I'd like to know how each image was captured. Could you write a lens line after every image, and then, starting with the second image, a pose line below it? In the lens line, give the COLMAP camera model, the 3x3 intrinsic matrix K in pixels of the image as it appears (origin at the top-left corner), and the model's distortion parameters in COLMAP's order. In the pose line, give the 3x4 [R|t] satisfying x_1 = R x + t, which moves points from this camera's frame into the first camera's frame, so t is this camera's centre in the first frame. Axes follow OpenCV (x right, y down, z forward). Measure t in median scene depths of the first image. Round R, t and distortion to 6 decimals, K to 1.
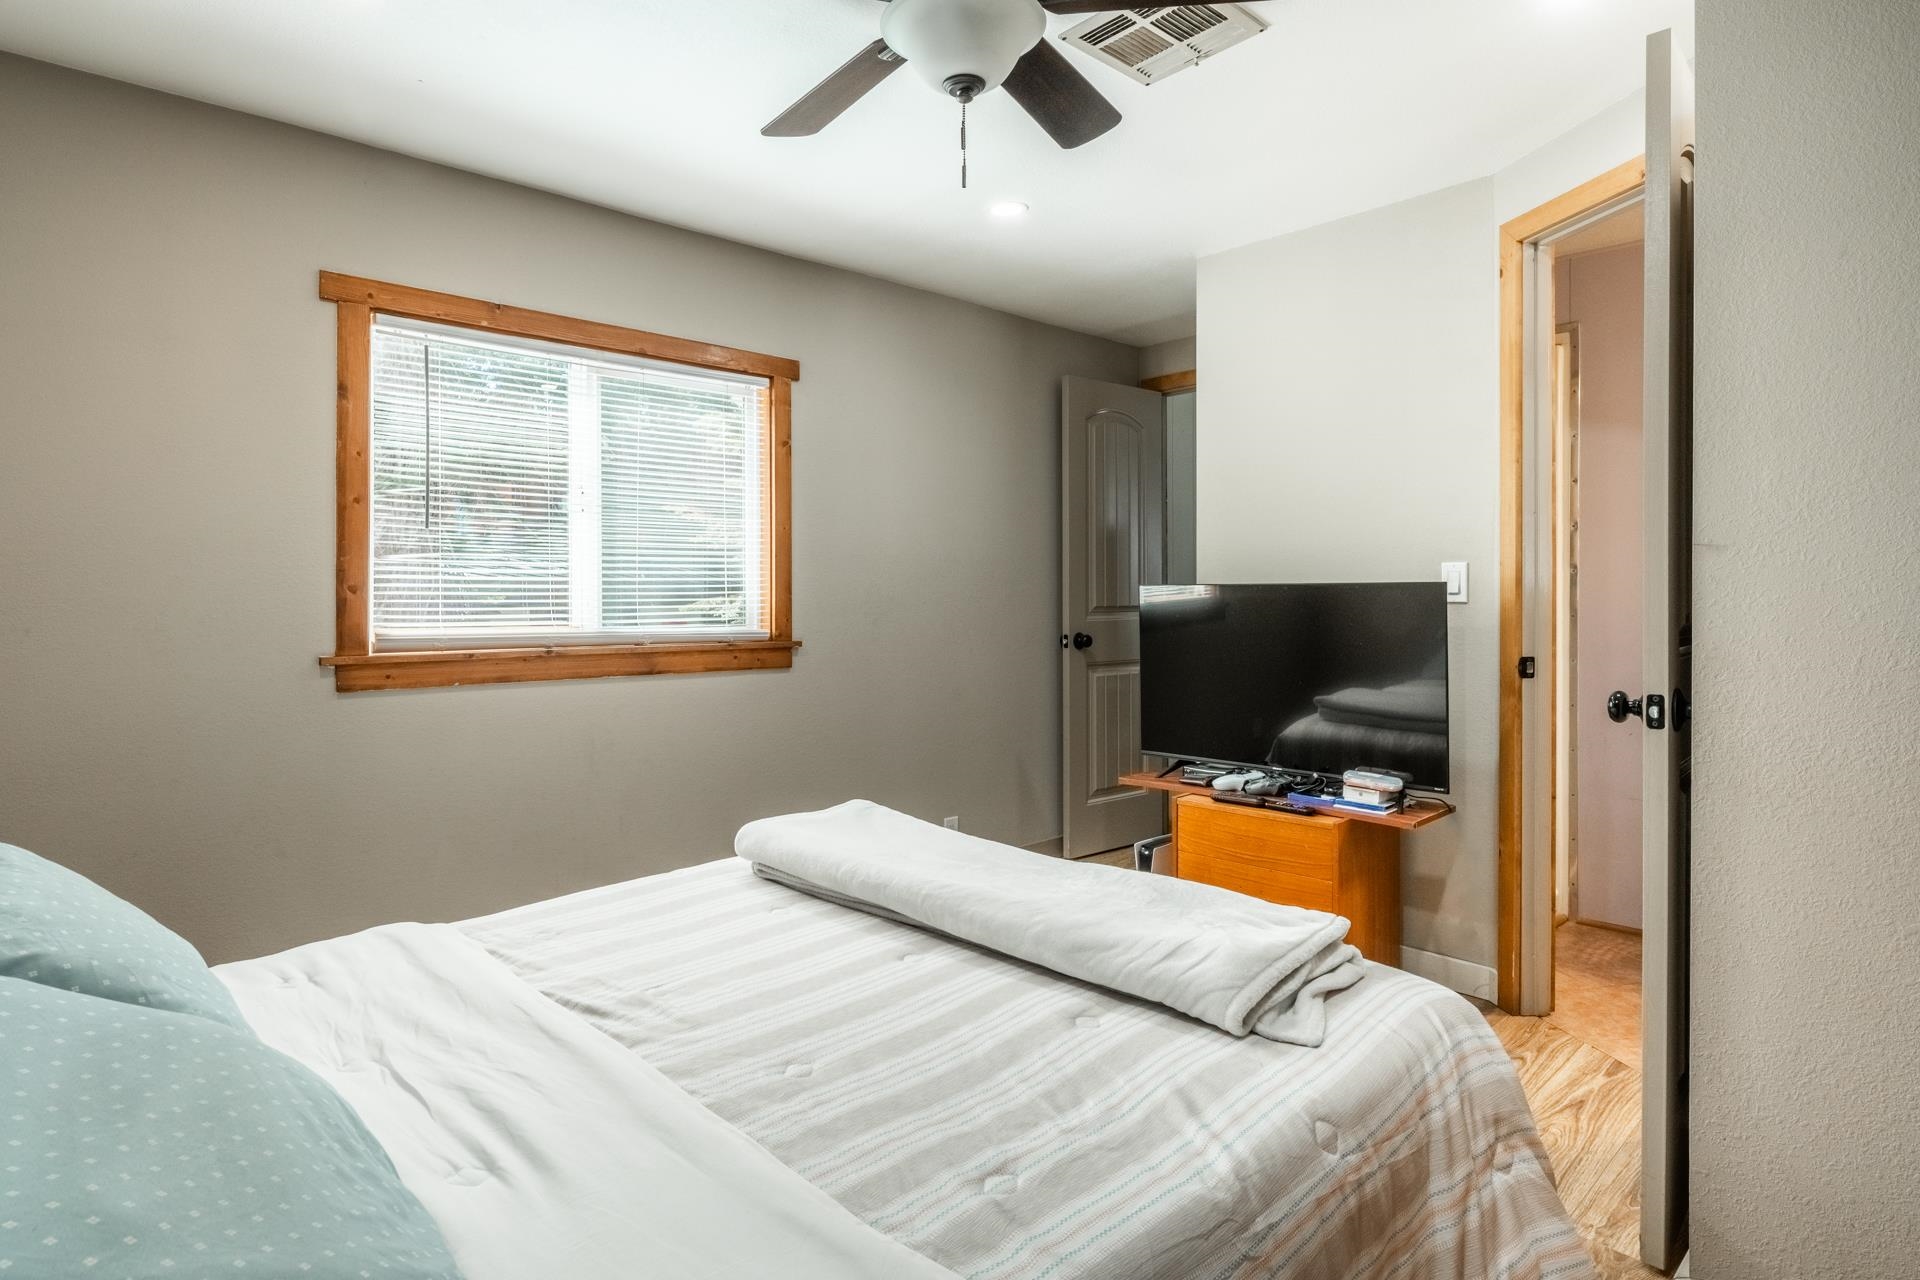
lens RADIAL K [[1014.7, 0, 963.4], [0, 1014.7, 597.3], [0, 0, 1]] dist [0.000725, 0.000138]
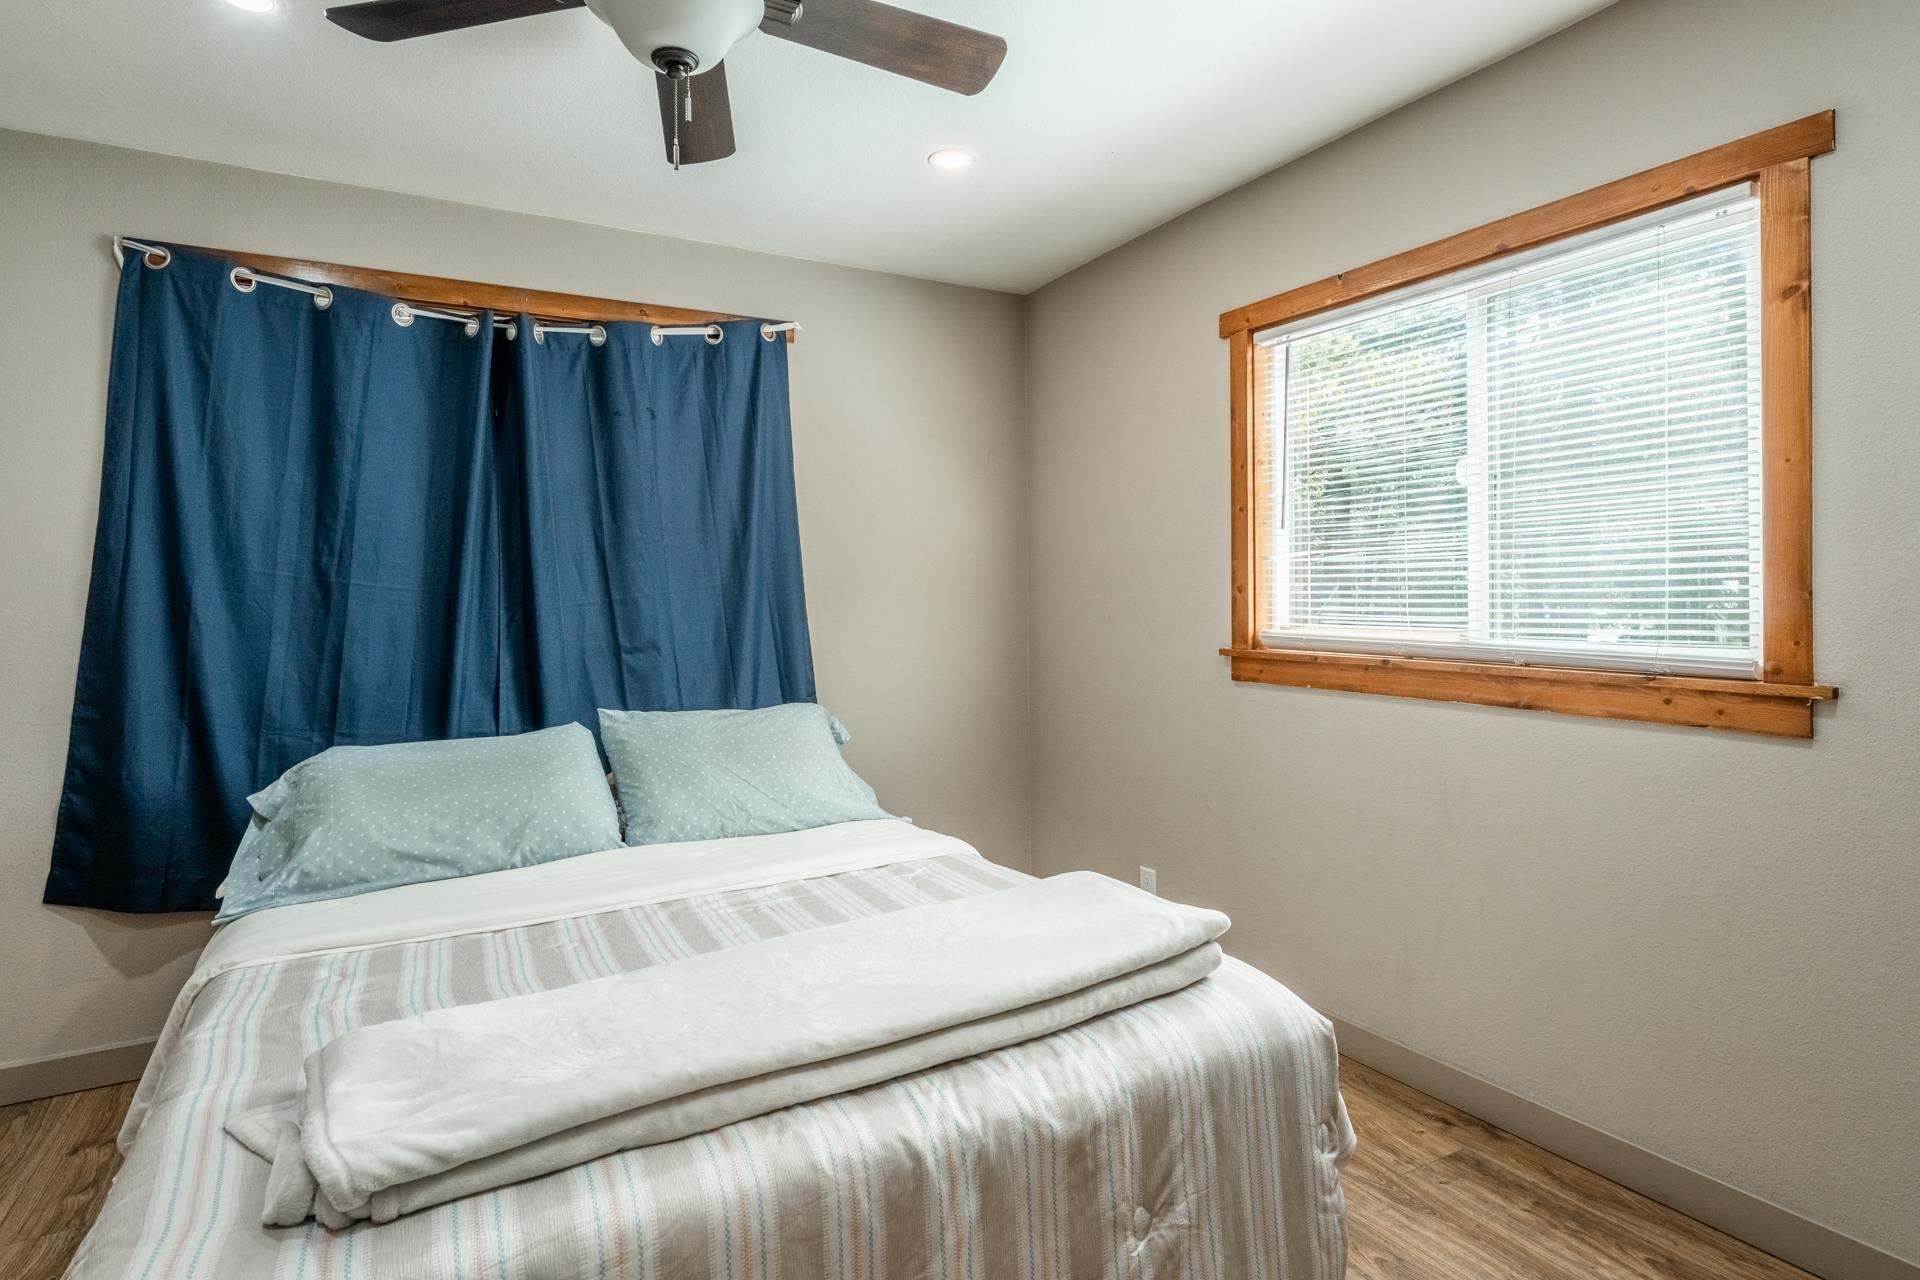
lens RADIAL K [[1014.7, 0, 963.4], [0, 1014.7, 597.3], [0, 0, 1]] dist [0.000725, 0.000138]
pose [[-0.237333, 0.009890, -0.971378, 0.517309], [0.008759, 0.999929, 0.008041, -0.010049], [0.971389, -0.006600, -0.237403, 0.904545]]
